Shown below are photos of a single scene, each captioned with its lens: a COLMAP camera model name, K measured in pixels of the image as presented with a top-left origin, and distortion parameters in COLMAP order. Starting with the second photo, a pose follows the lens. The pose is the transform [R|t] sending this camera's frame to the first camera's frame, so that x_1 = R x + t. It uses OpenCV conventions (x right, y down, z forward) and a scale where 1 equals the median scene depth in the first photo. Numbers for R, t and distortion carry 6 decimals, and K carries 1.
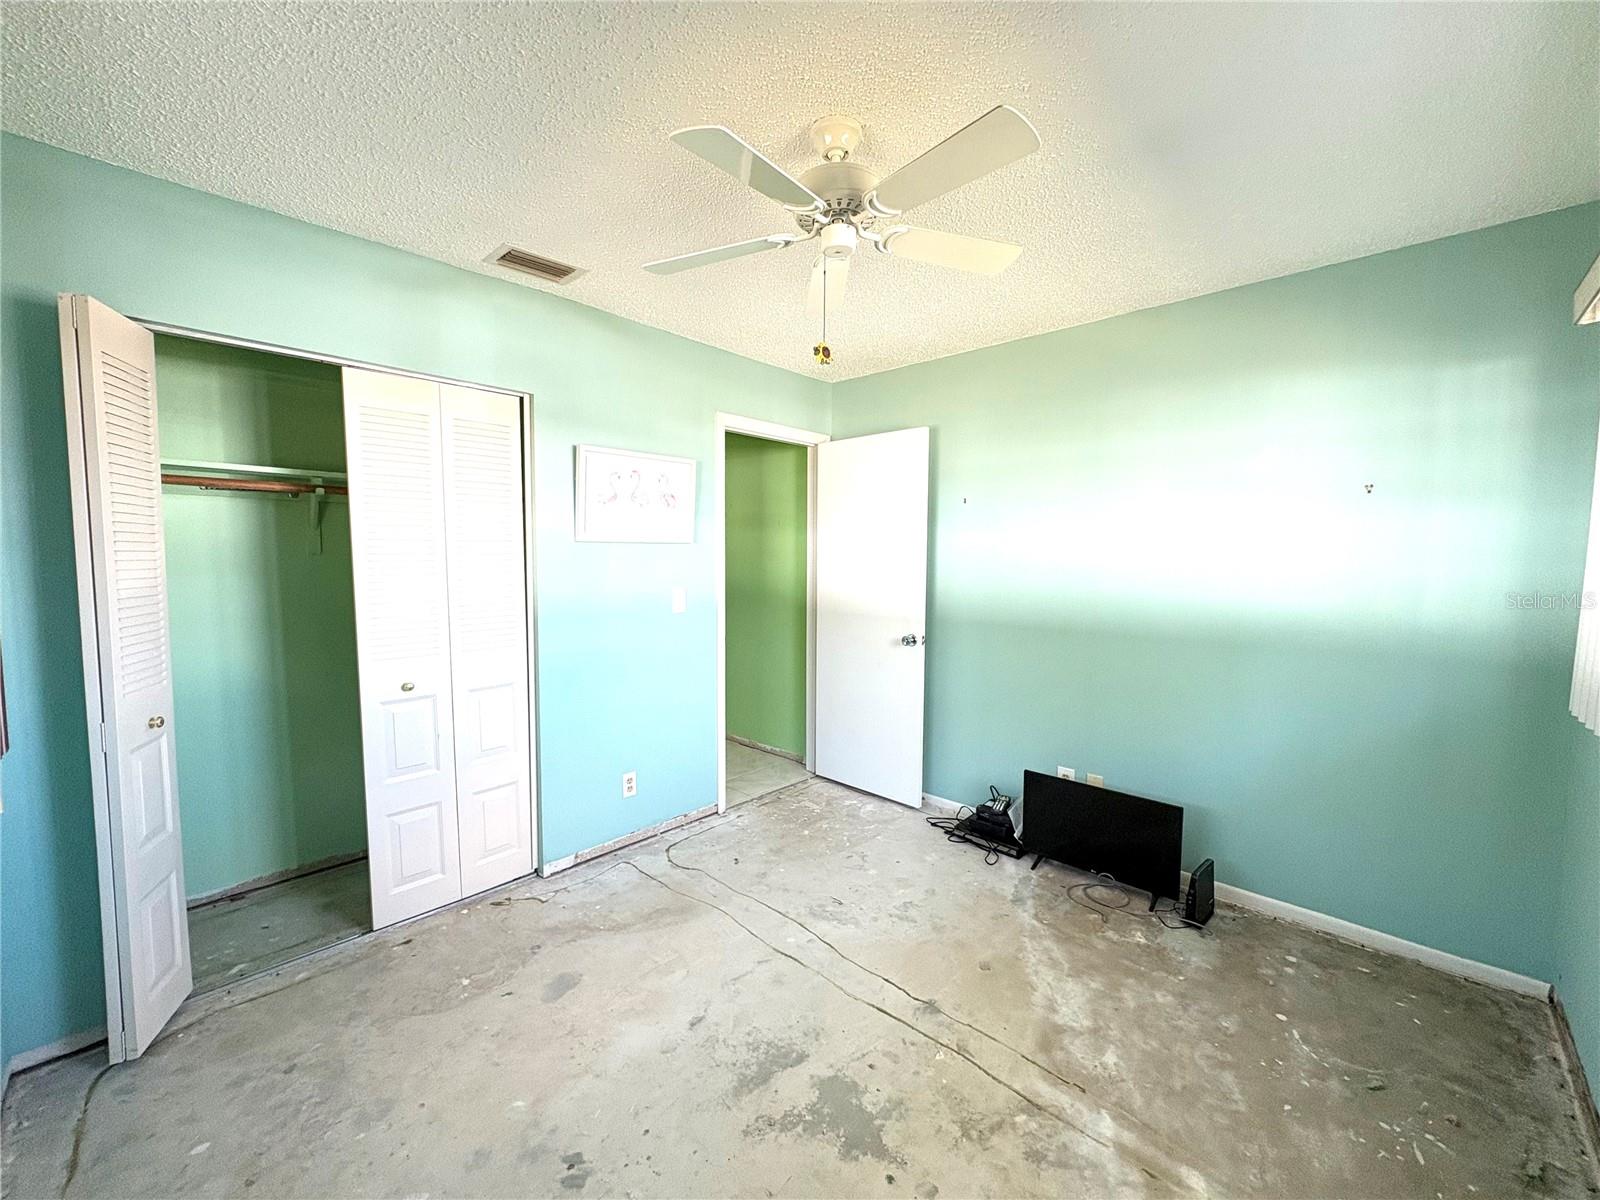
lens RADIAL K [[637.5, 0, 799.7], [0, 637.5, 601.2], [0, 0, 1]] dist [0.000185, -0.000034]
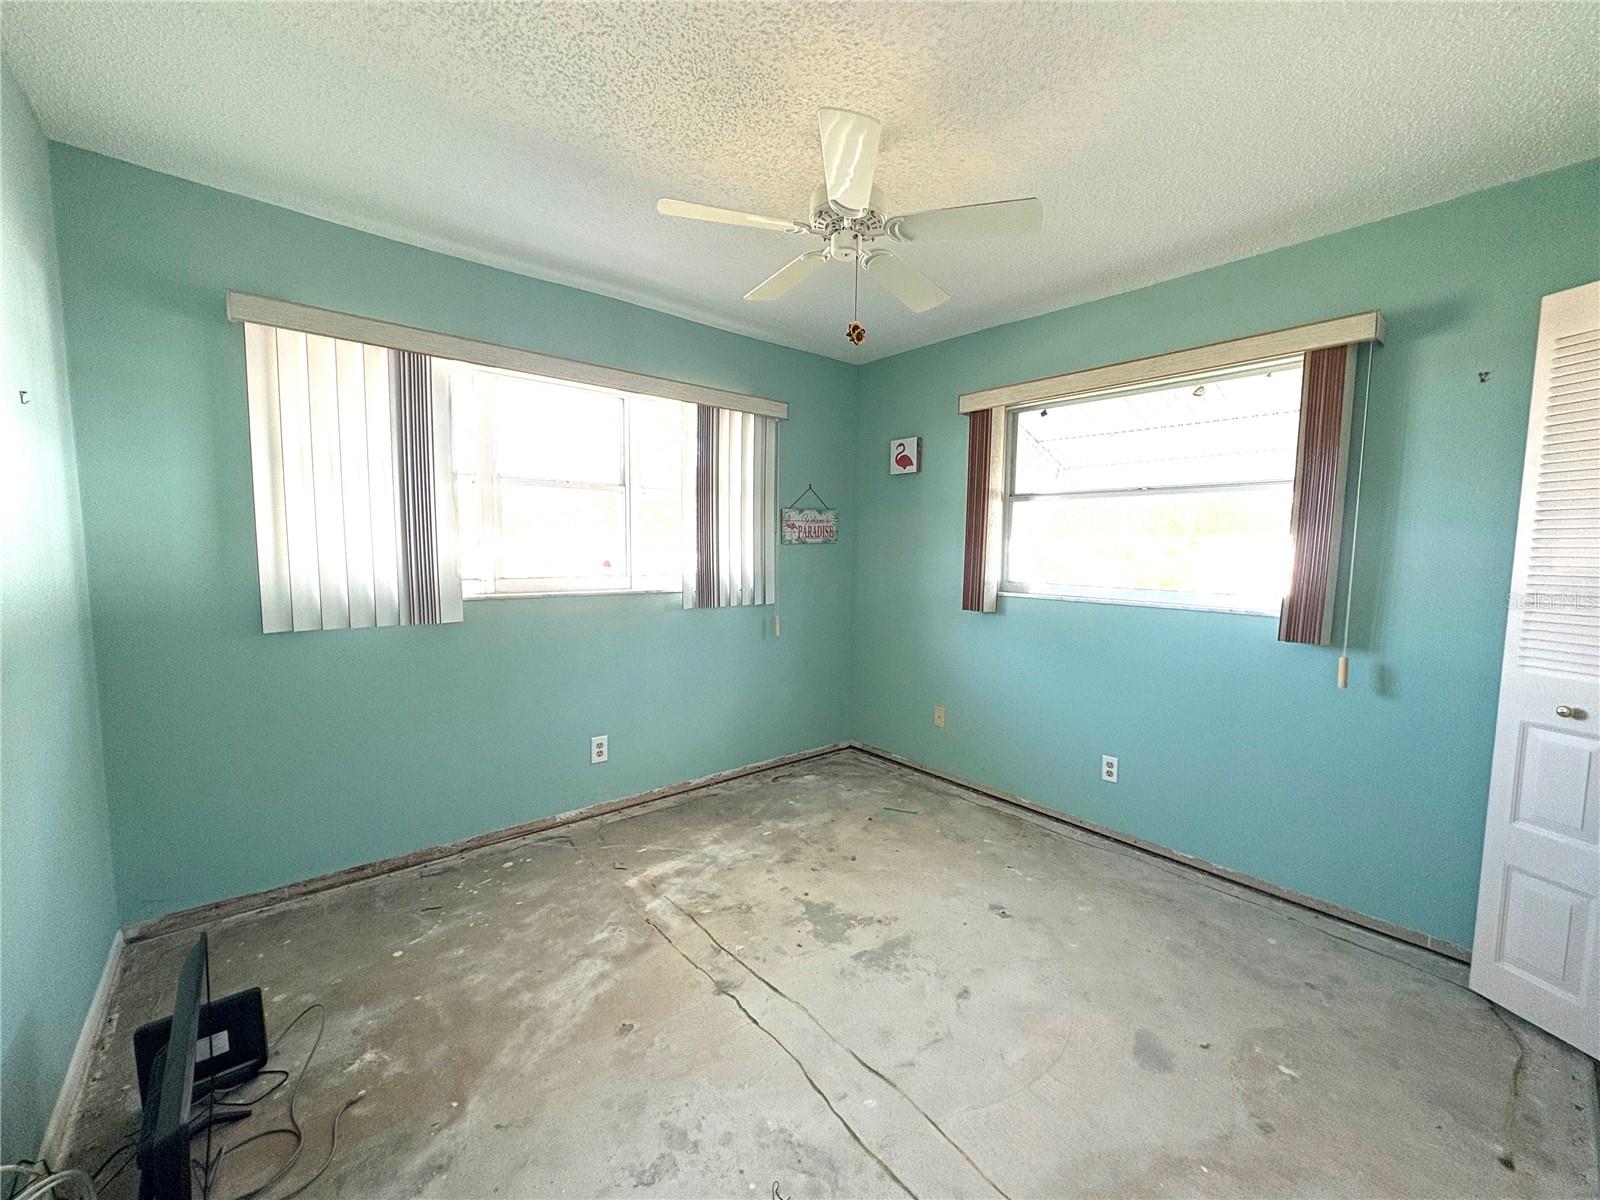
lens RADIAL K [[637.5, 0, 799.7], [0, 637.5, 601.2], [0, 0, 1]] dist [0.000185, -0.000034]
pose [[-0.994884, -0.028173, 0.097018, 0.013359], [-0.012929, 0.987939, 0.154305, -0.100588], [-0.100195, 0.152261, -0.983248, 2.035703]]
